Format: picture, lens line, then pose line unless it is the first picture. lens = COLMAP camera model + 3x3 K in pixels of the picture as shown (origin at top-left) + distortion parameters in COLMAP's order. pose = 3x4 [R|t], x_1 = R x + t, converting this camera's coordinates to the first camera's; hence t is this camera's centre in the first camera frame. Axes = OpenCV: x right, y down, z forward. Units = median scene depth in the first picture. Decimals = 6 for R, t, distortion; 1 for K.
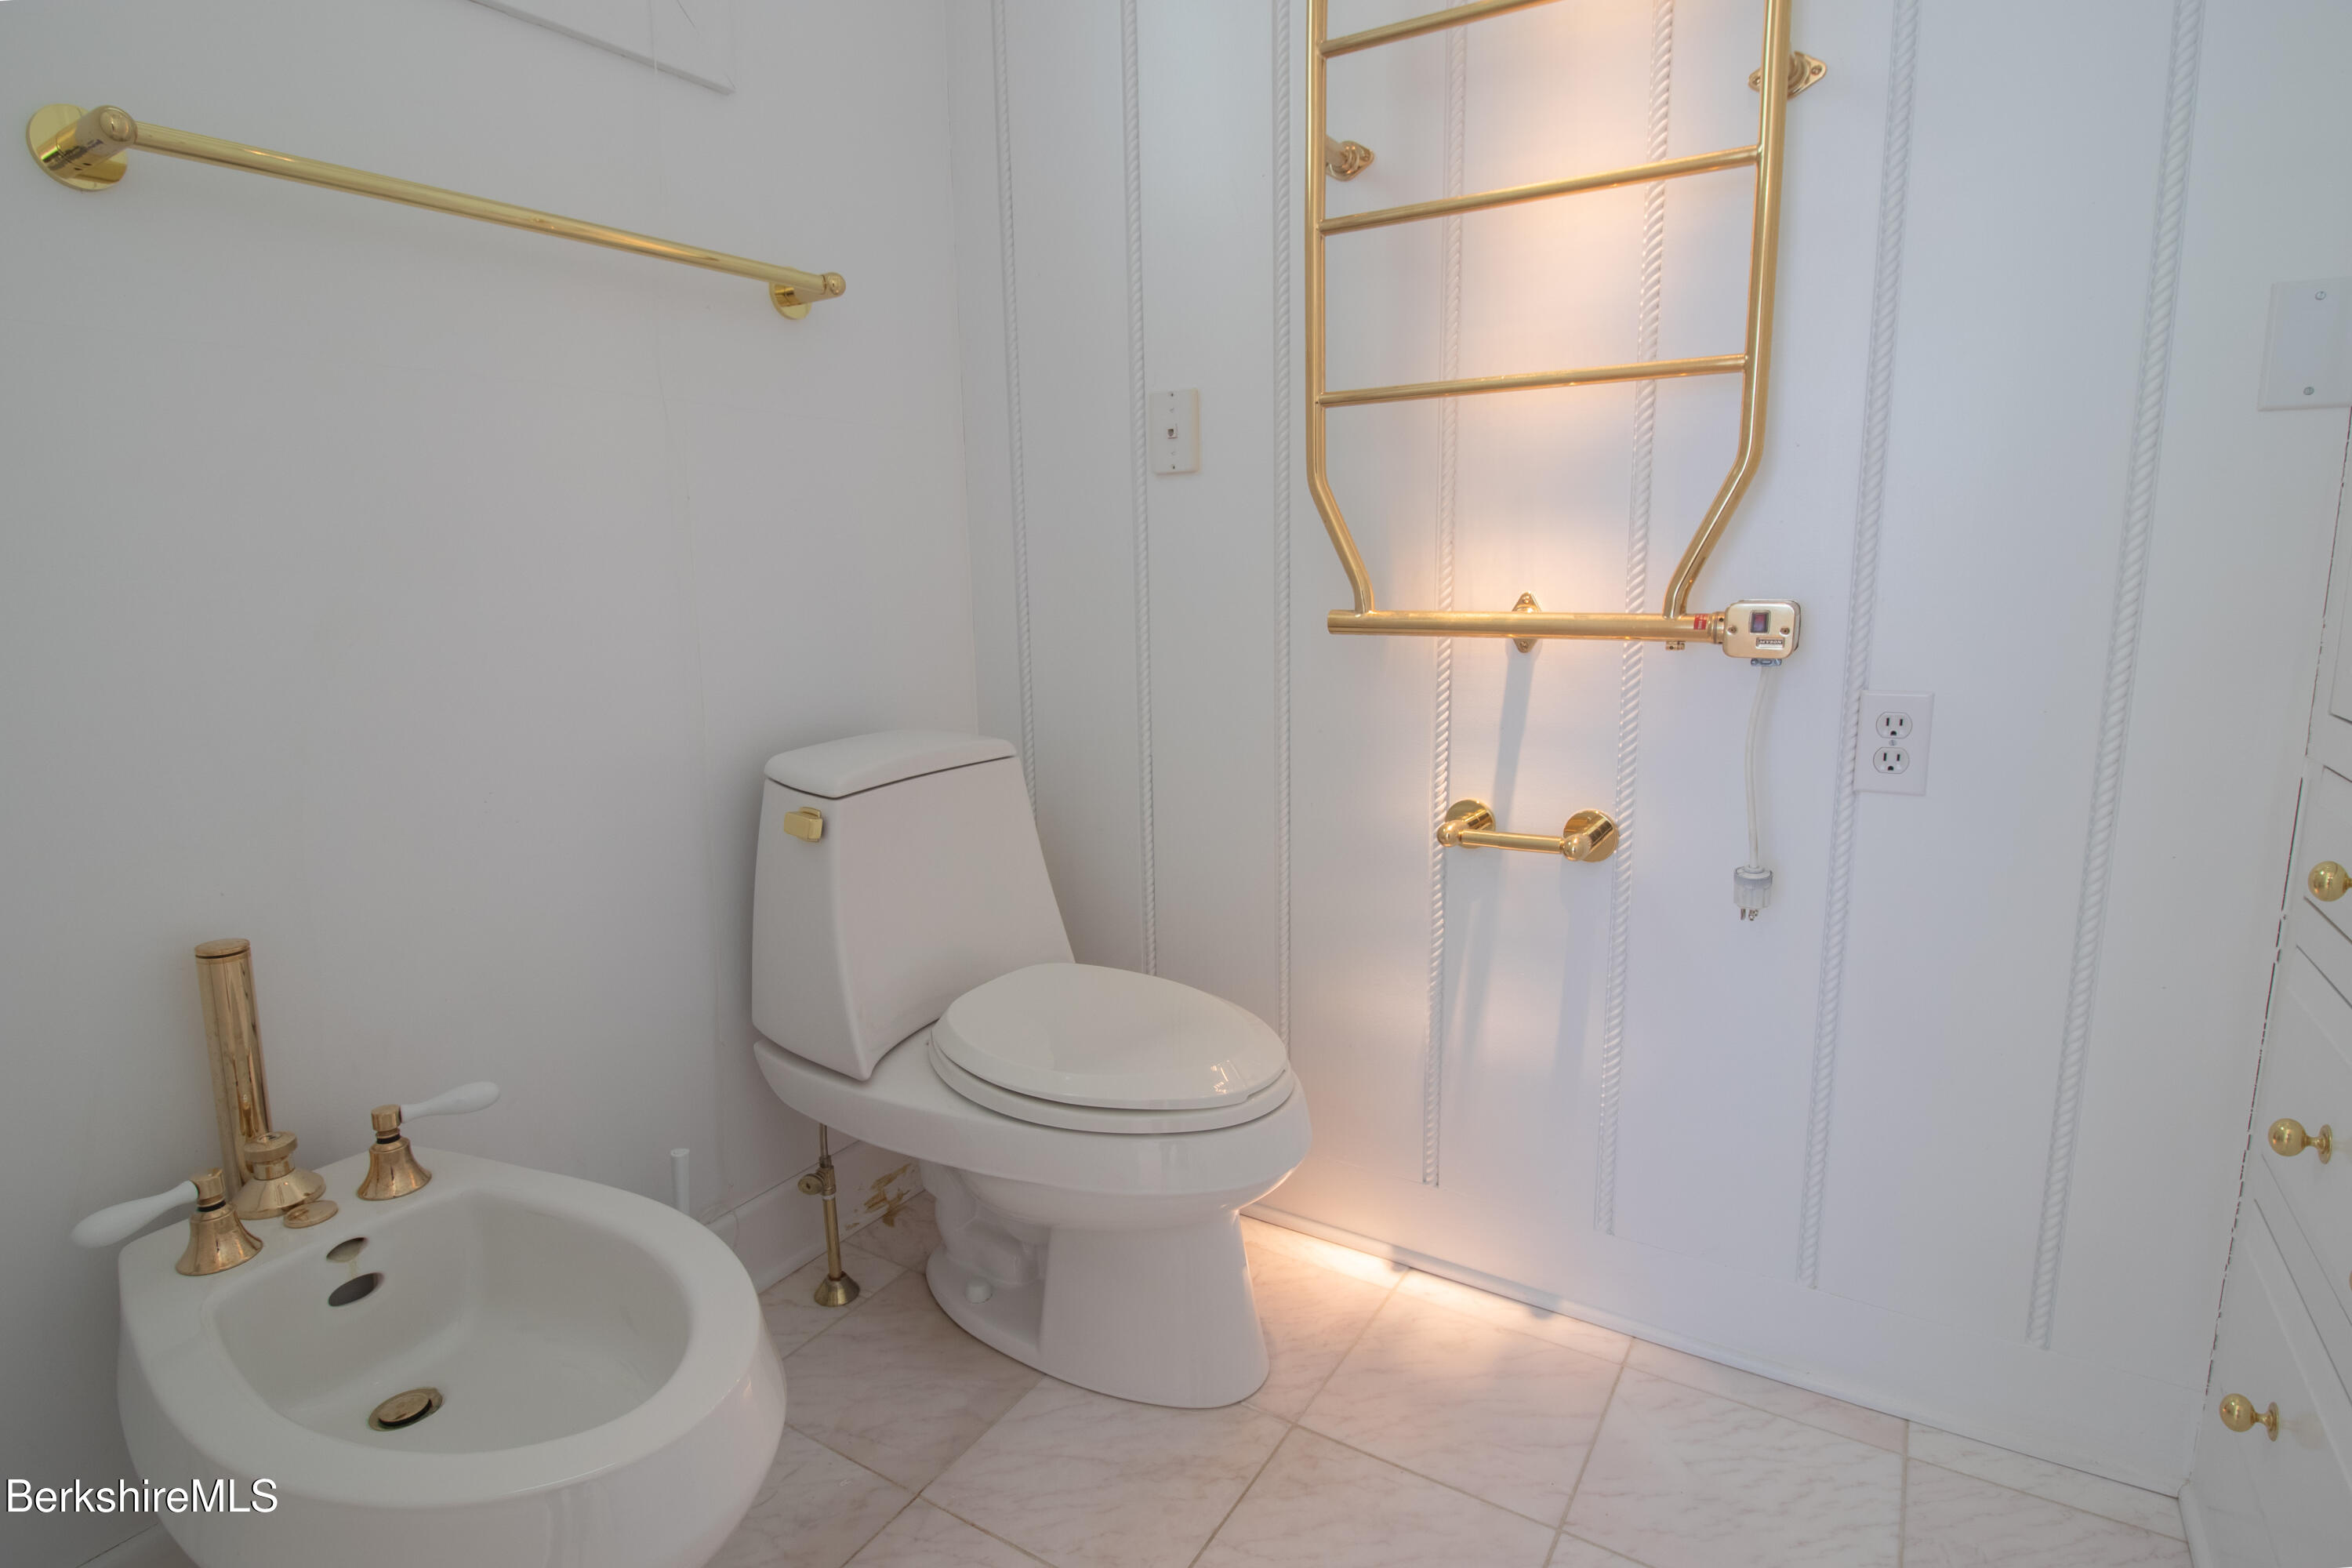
lens RADIAL K [[1178.8, 0, 1176.0], [0, 1178.8, 784.0], [0, 0, 1]] dist [0.002732, -0.015373]
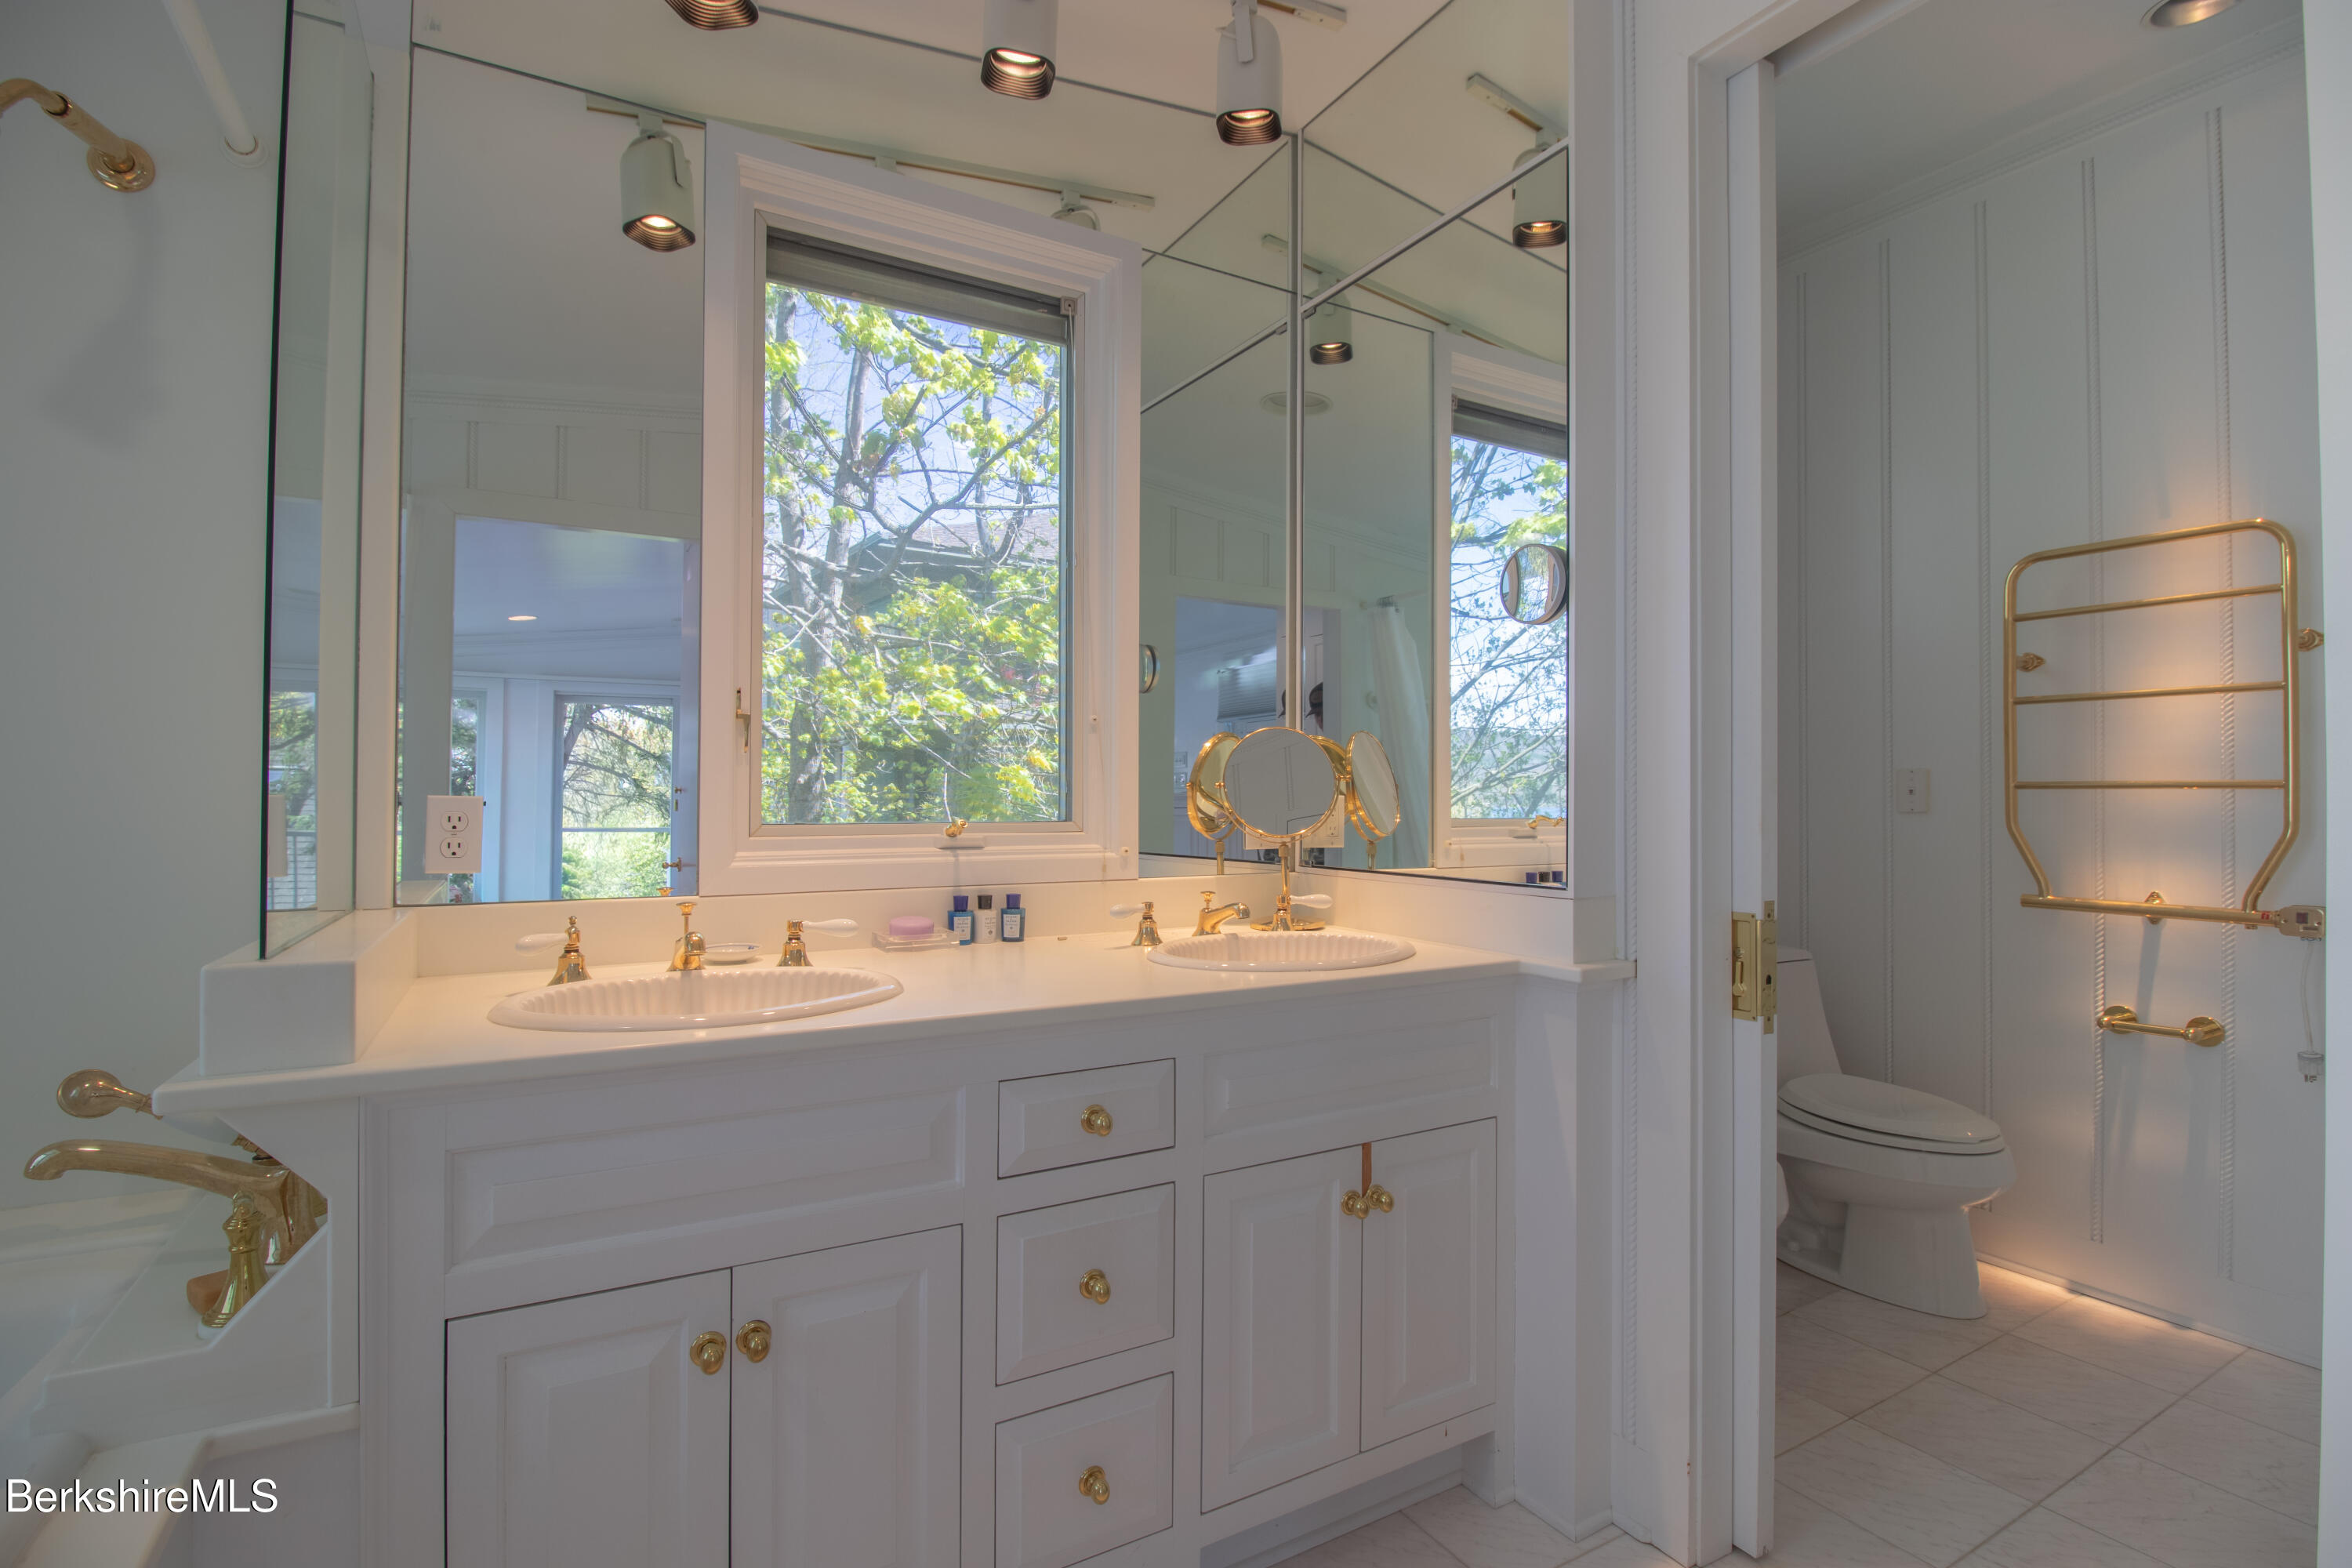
lens RADIAL K [[1093.8, 0, 1176.0], [0, 1093.8, 784.0], [0, 0, 1]] dist [0.002342, -0.013933]
pose [[0.883343, 0.021897, -0.468216, -0.254962], [-0.118448, 0.976916, -0.177779, 0.150380], [0.453515, 0.212499, 0.865545, -1.163239]]
